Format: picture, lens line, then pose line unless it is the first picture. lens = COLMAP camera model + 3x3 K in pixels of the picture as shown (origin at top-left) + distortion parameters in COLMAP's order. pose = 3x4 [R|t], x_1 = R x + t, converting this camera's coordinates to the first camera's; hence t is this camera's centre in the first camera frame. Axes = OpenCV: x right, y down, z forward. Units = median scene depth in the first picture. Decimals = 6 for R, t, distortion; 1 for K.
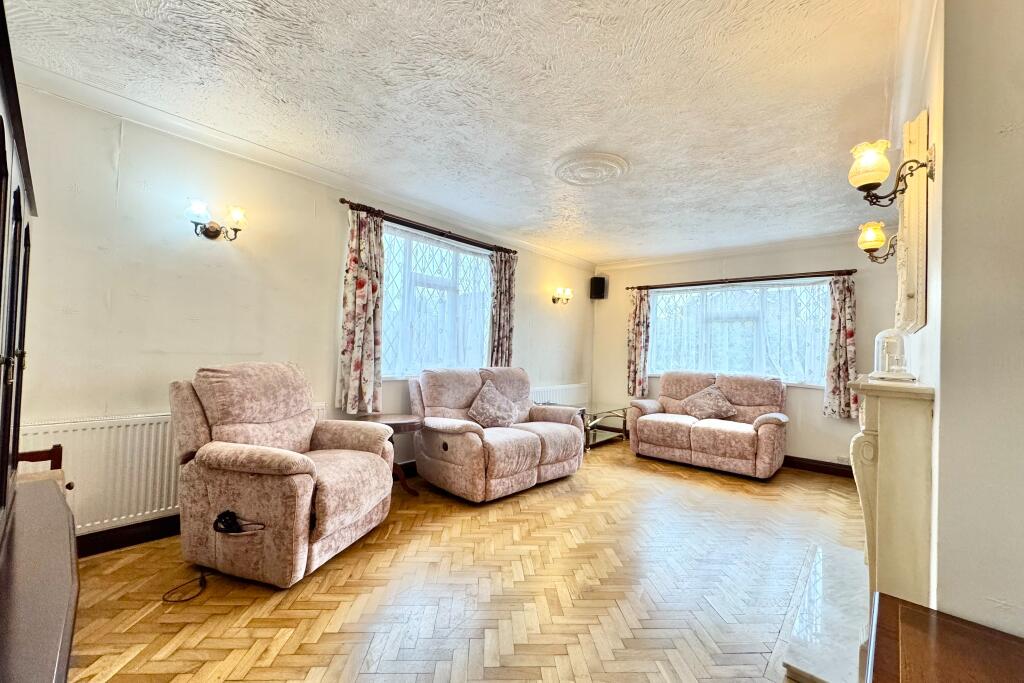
lens RADIAL K [[407.5, 0, 512.0], [0, 407.5, 341.5], [0, 0, 1]] dist [-0.001027, -0.000071]
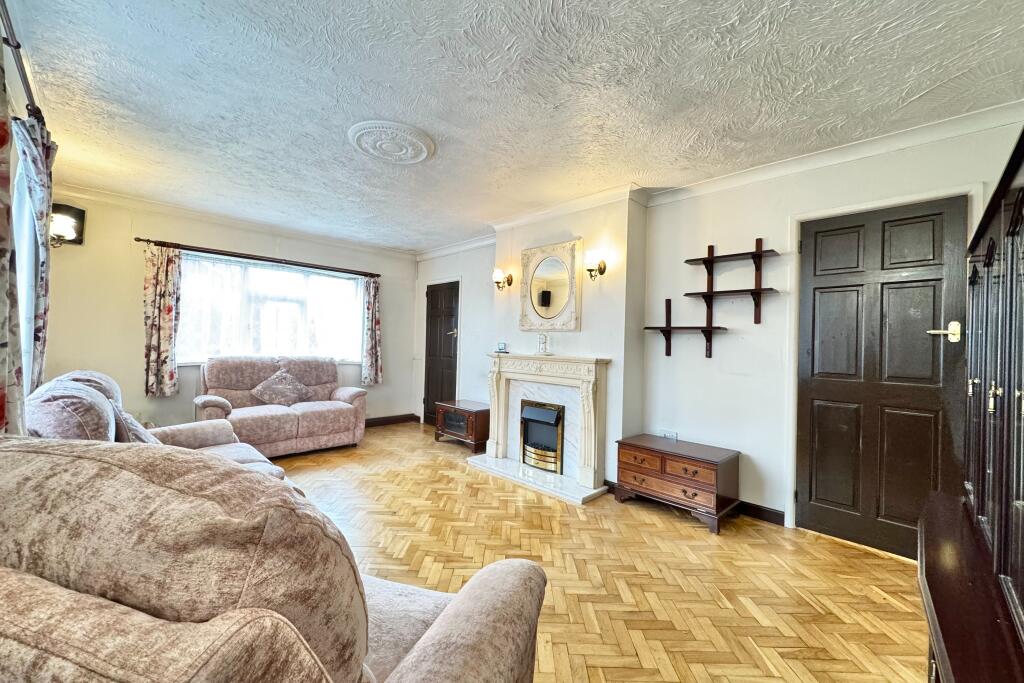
lens RADIAL K [[407.5, 0, 512.0], [0, 407.5, 341.5], [0, 0, 1]] dist [-0.001027, -0.000071]
pose [[0.068649, -0.025414, 0.997317, -0.452412], [-0.045451, 0.998558, 0.028575, -0.010939], [-0.996605, -0.047290, 0.067395, 0.417553]]
